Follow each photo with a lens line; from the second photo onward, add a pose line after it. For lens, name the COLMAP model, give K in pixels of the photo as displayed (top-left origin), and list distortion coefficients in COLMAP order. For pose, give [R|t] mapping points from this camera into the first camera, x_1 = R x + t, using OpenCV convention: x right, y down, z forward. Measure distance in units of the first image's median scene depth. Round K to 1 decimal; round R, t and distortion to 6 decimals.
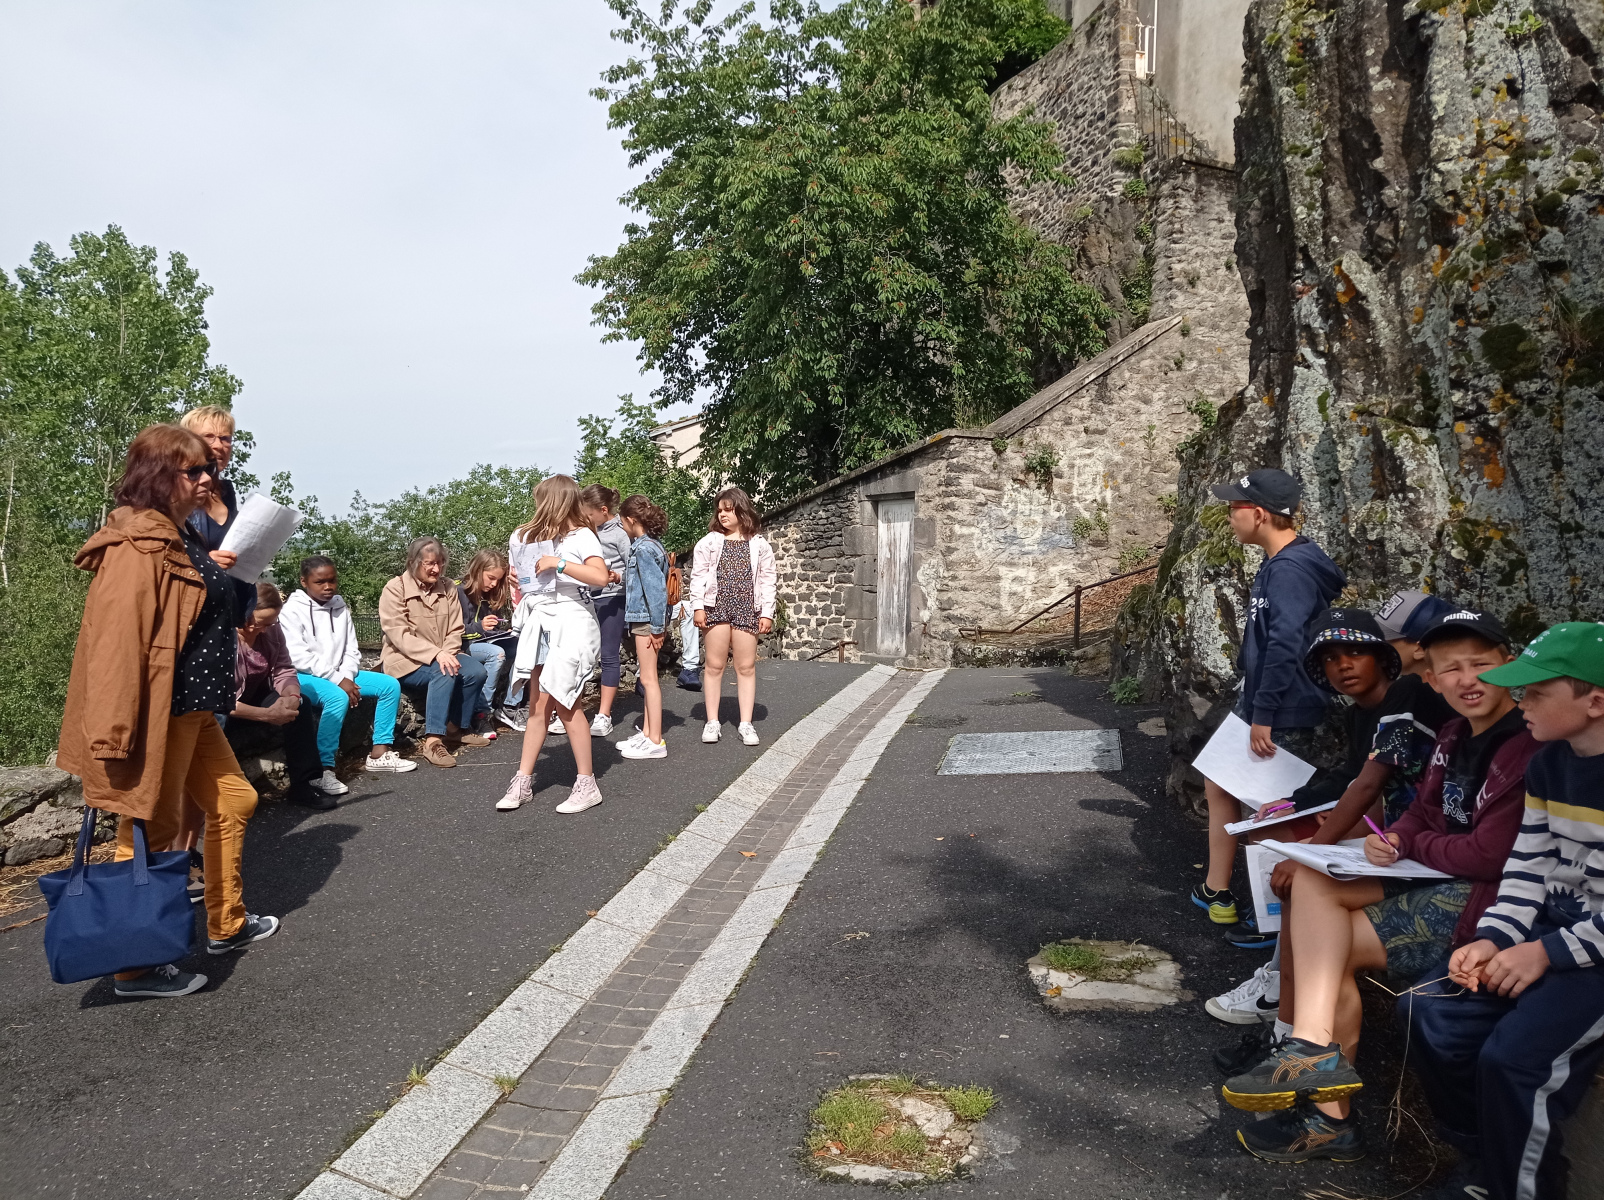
lens RADIAL K [[1266.4, 0, 802.0], [0, 1266.4, 600.0], [0, 0, 1]] dist [0.110347, -0.194568]
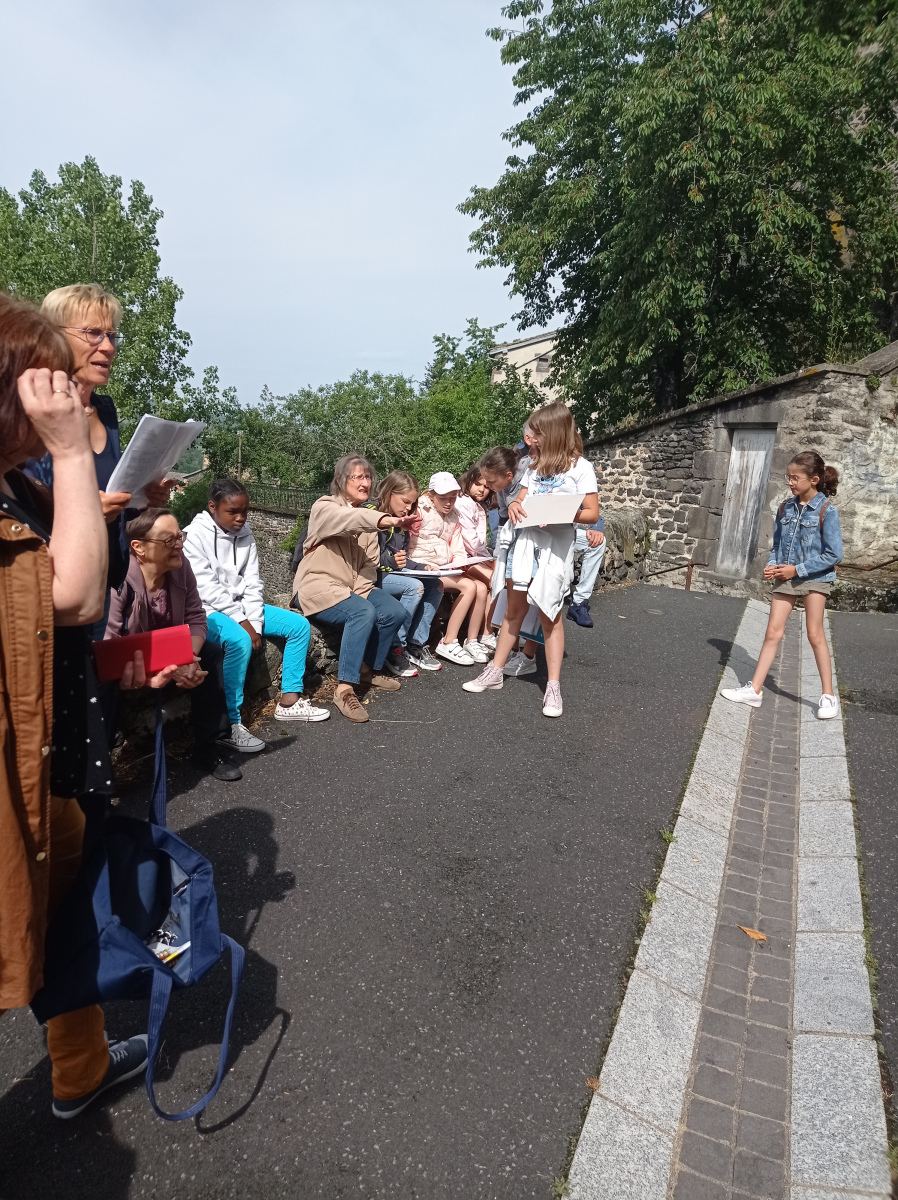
lens RADIAL K [[947.4, 0, 447.1], [0, 947.4, 631.6], [0, 0, 1]] dist [0.110347, -0.194568]
pose [[0.986785, 0.096300, -0.130311, -0.041496], [-0.075400, 0.984753, 0.156765, -0.013422], [0.143421, -0.144868, 0.979001, 0.110095]]
